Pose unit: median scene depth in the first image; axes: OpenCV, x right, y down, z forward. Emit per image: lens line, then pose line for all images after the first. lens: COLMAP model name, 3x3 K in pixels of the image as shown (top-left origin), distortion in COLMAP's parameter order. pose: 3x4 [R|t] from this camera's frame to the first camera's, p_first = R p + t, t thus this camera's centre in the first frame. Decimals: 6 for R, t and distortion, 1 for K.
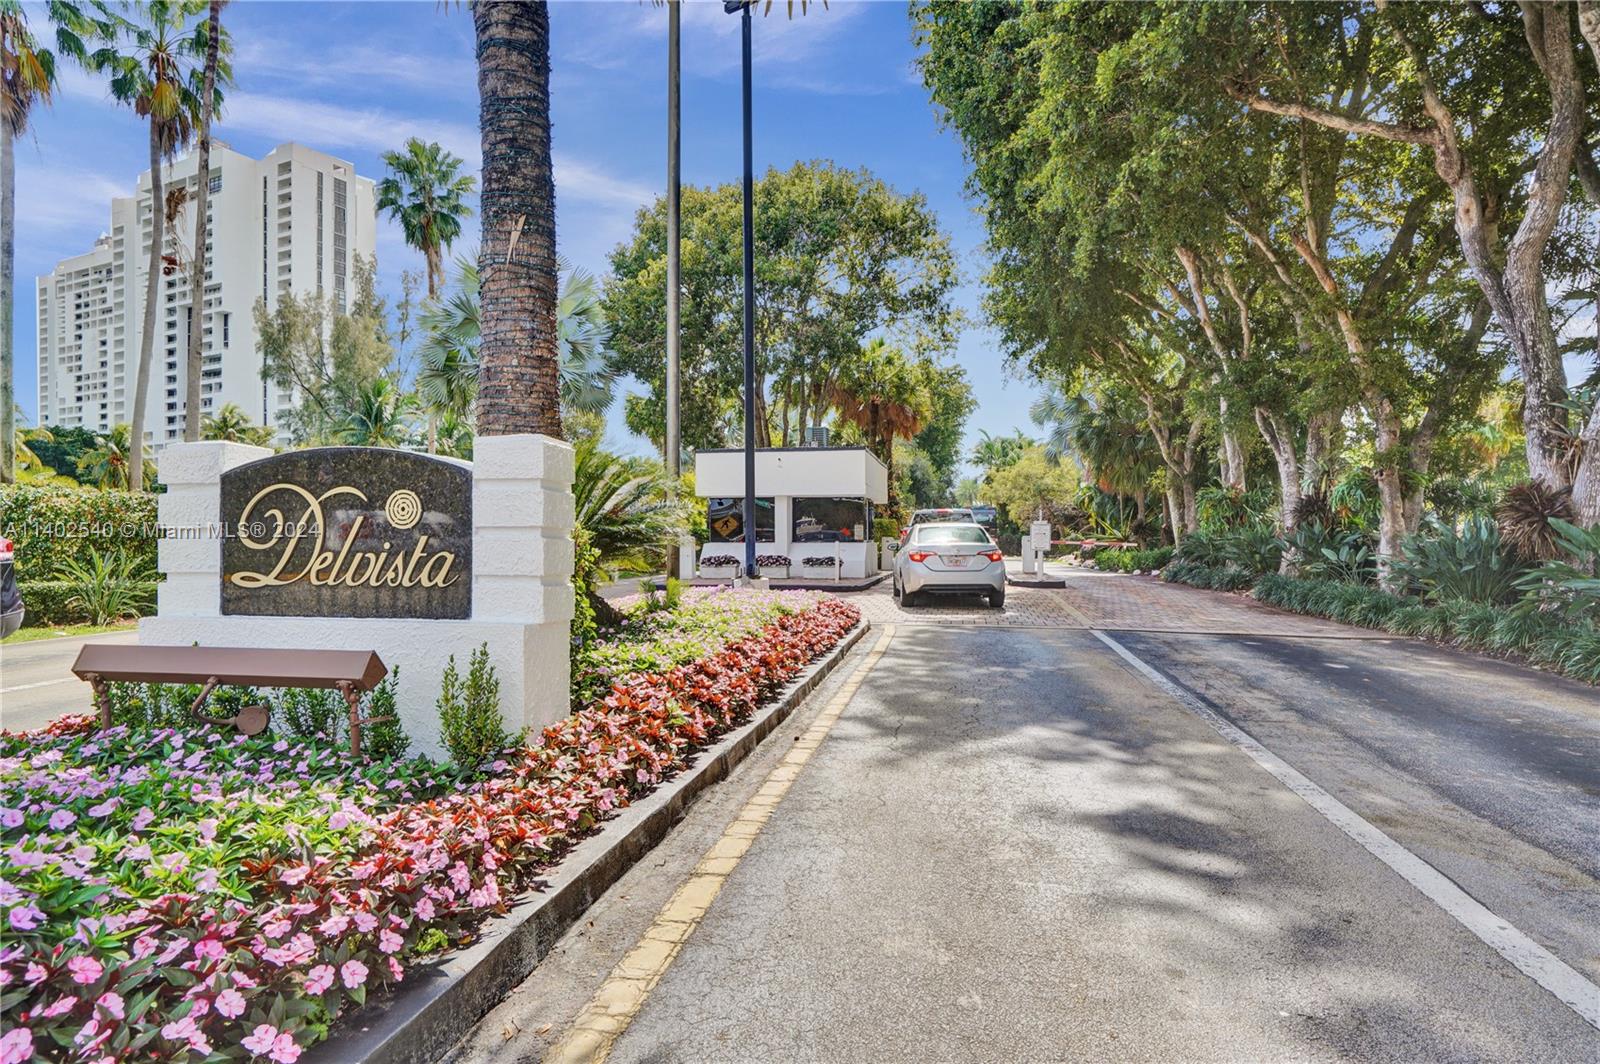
lens RADIAL K [[926.2, 0, 797.7], [0, 926.2, 538.7], [0, 0, 1]] dist [-0.006712, 0.000142]
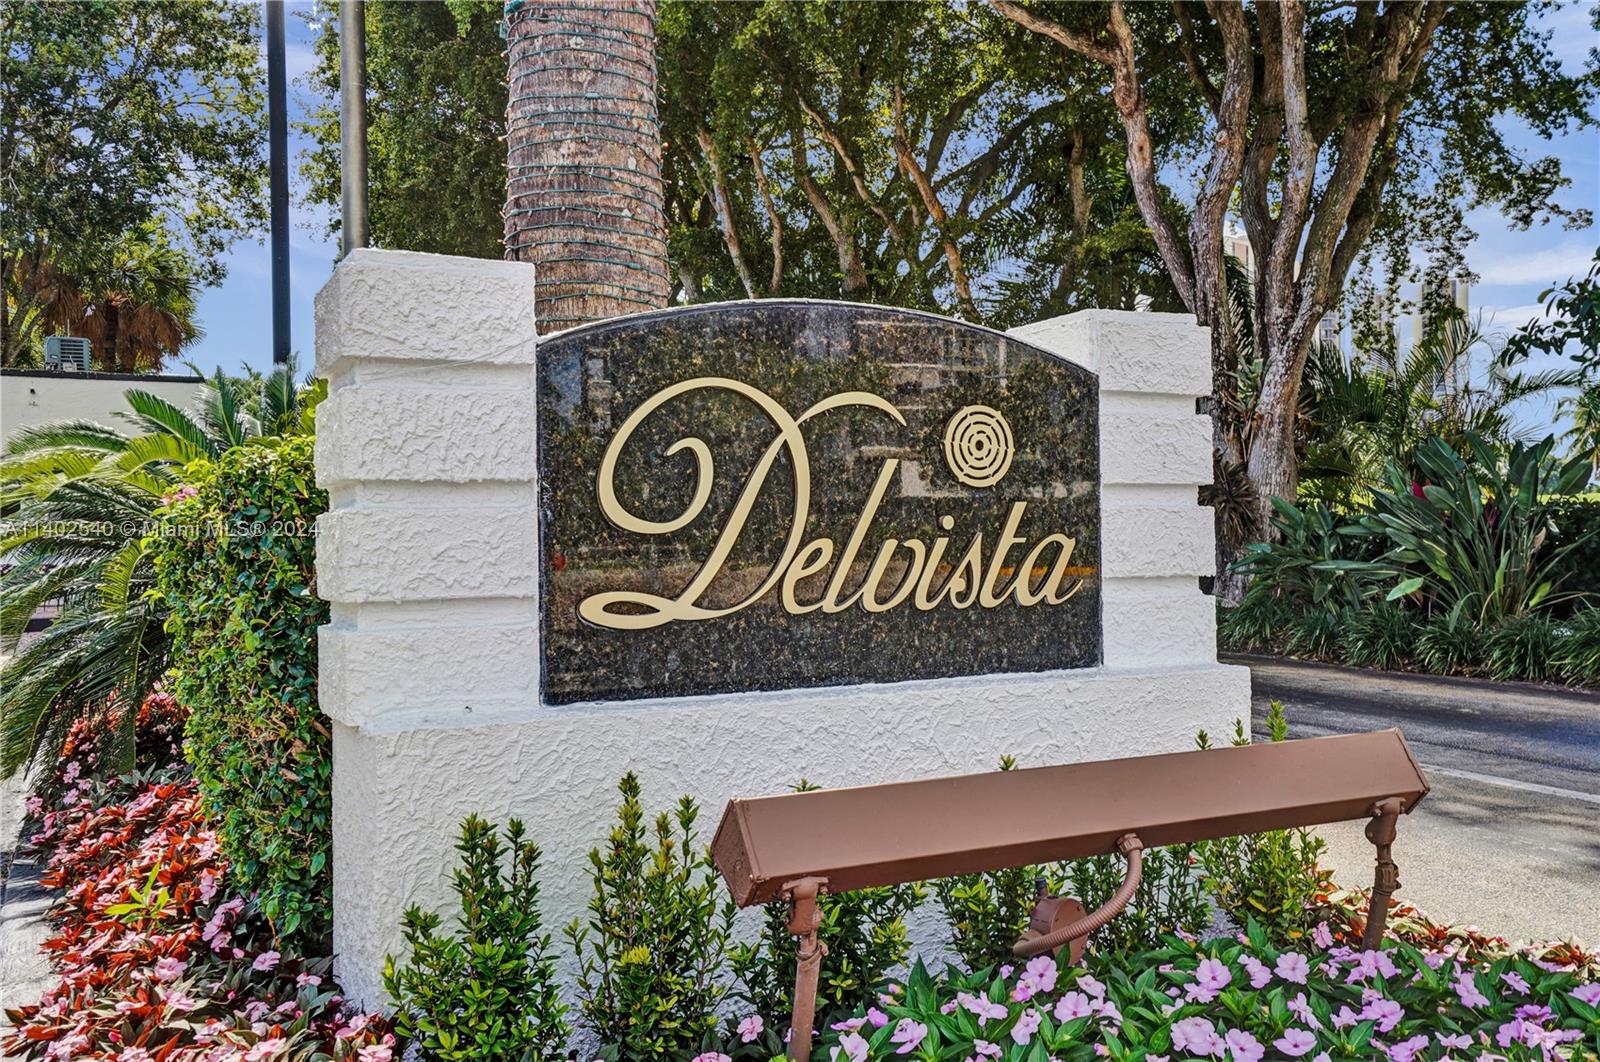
lens RADIAL K [[1353.2, 0, 799.9], [0, 1353.2, 525.1], [0, 0, 1]] dist [-0.013004, 0.002689]
pose [[0.796671, -0.007428, 0.604367, -0.904494], [0.010642, 0.999942, -0.001737, 0.009002], [-0.604319, 0.007816, 0.796704, 0.491066]]
